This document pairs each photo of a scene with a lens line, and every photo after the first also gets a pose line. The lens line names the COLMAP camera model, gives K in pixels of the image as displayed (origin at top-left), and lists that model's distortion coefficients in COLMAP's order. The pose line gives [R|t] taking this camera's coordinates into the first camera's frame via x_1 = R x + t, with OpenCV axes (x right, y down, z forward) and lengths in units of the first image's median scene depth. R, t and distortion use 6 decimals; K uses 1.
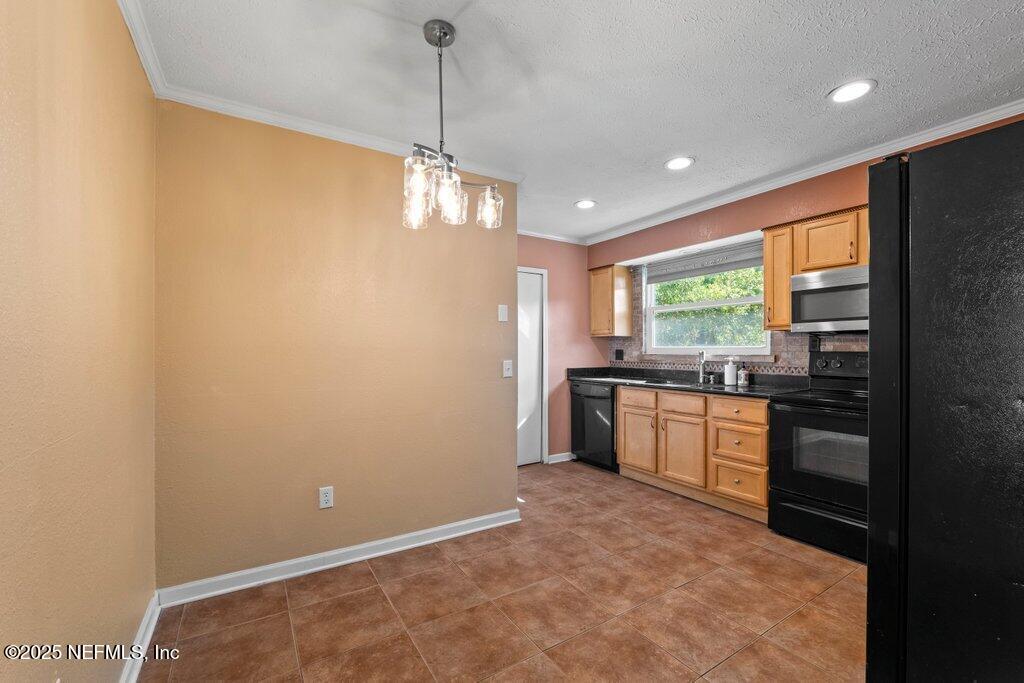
lens RADIAL K [[418.9, 0, 507.9], [0, 418.9, 353.9], [0, 0, 1]] dist [-0.012713, 0.000440]
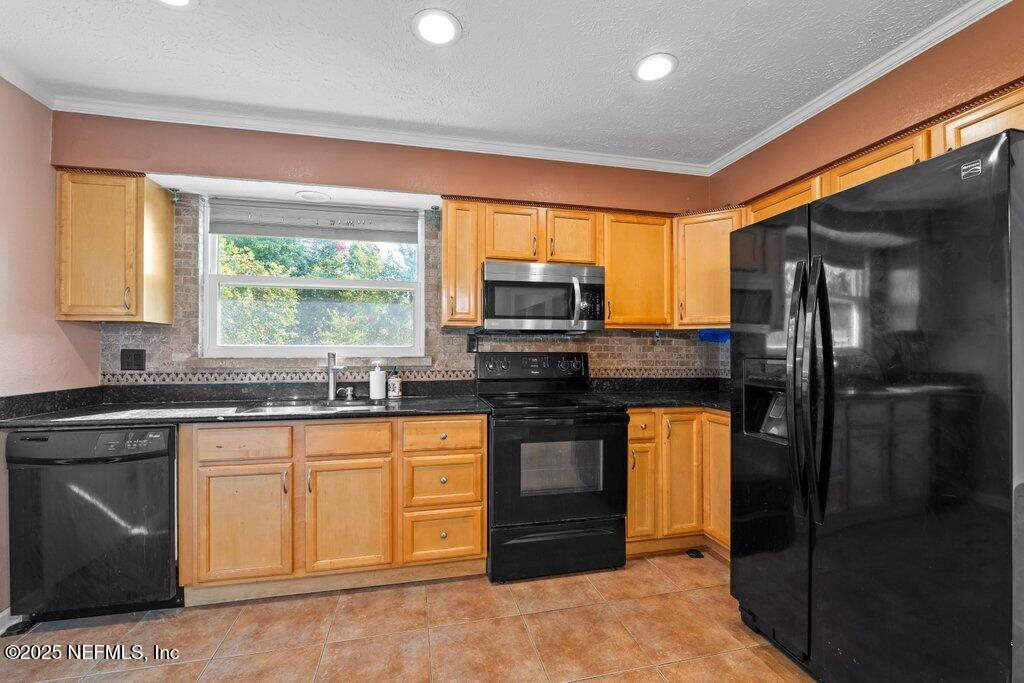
lens RADIAL K [[418.9, 0, 511.9], [0, 418.9, 346.1], [0, 0, 1]] dist [-0.012713, 0.000440]
pose [[0.324156, 0.007726, 0.945972, -0.076502], [0.007976, 0.999909, -0.010900, -0.007128], [-0.945970, 0.011078, 0.324065, 0.556521]]
